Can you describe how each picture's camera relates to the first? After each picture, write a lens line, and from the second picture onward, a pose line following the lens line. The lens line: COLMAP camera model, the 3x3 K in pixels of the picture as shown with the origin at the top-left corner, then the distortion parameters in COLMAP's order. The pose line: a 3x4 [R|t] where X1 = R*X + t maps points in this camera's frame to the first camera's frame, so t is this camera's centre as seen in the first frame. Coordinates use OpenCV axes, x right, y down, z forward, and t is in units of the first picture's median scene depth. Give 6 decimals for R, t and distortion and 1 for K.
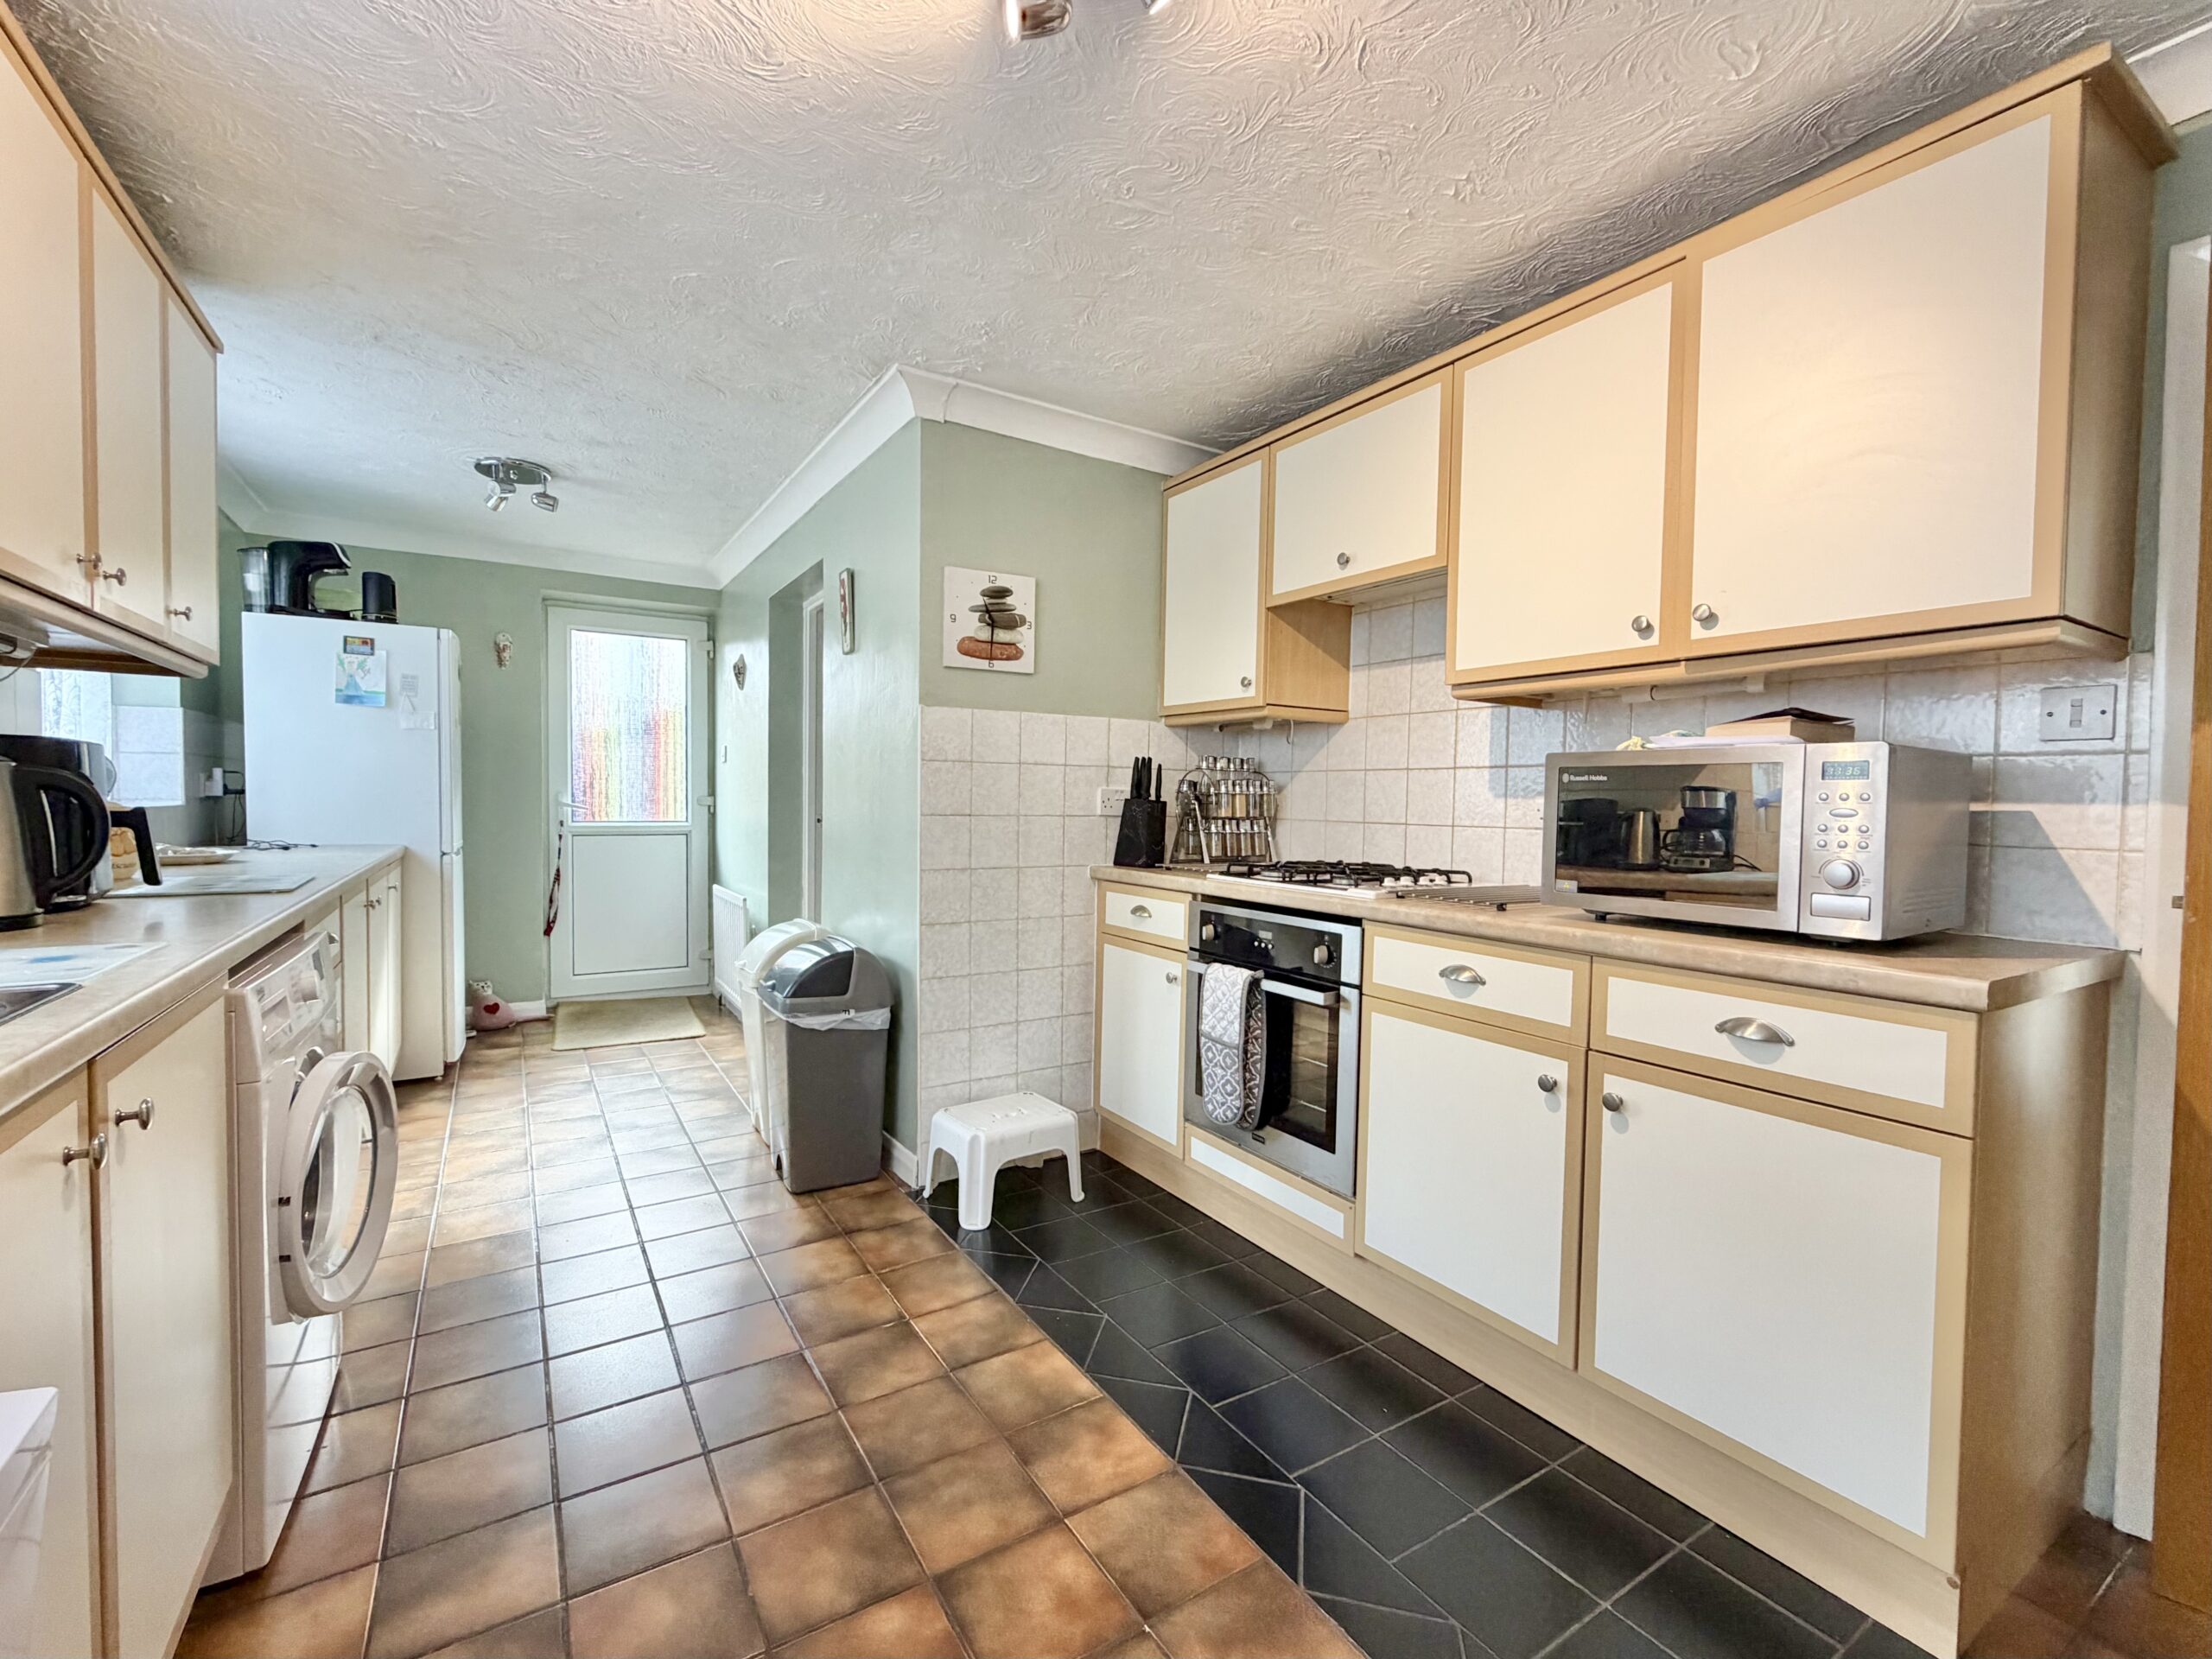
lens RADIAL K [[956.4, 0, 1106.0], [0, 956.4, 829.5], [0, 0, 1]] dist [-0.001946, 0.000144]
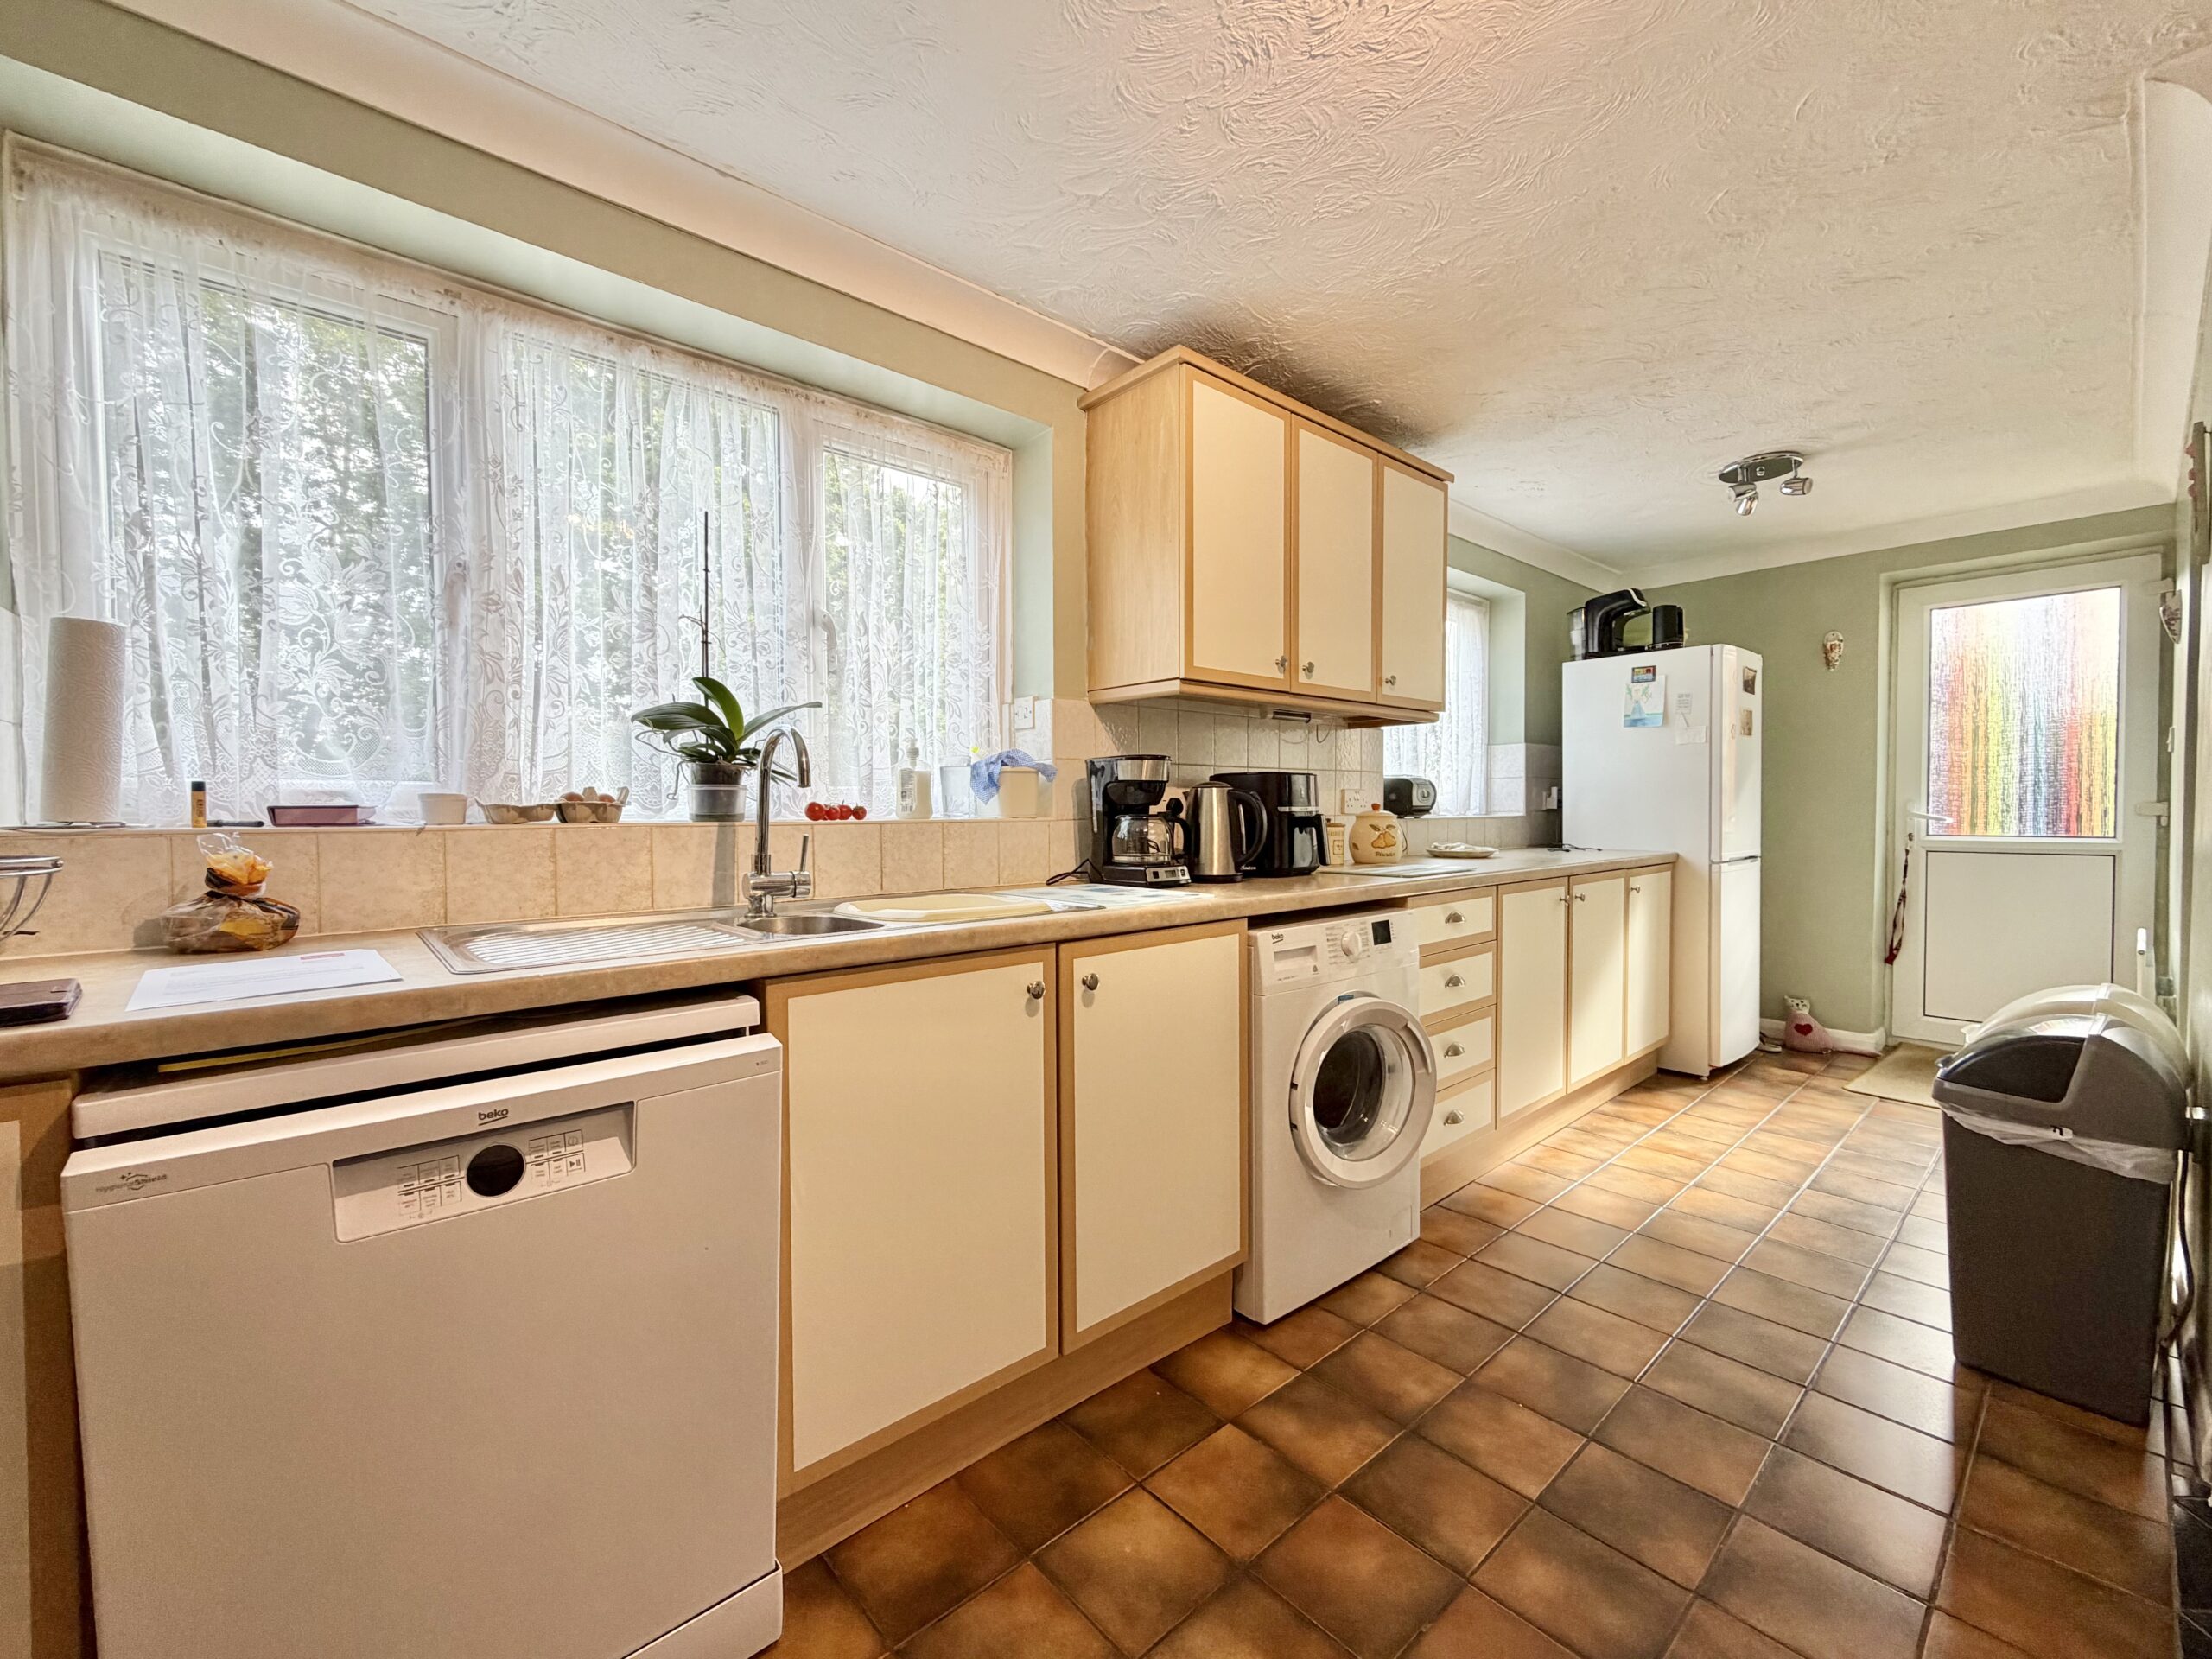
lens RADIAL K [[912.7, 0, 1106.0], [0, 912.7, 829.5], [0, 0, 1]] dist [0.014533, -0.000052]
pose [[0.164183, 0.011049, -0.986368, 0.187987], [-0.026081, 0.999636, 0.006856, 0.000250], [0.986085, 0.024600, 0.164412, 0.200726]]
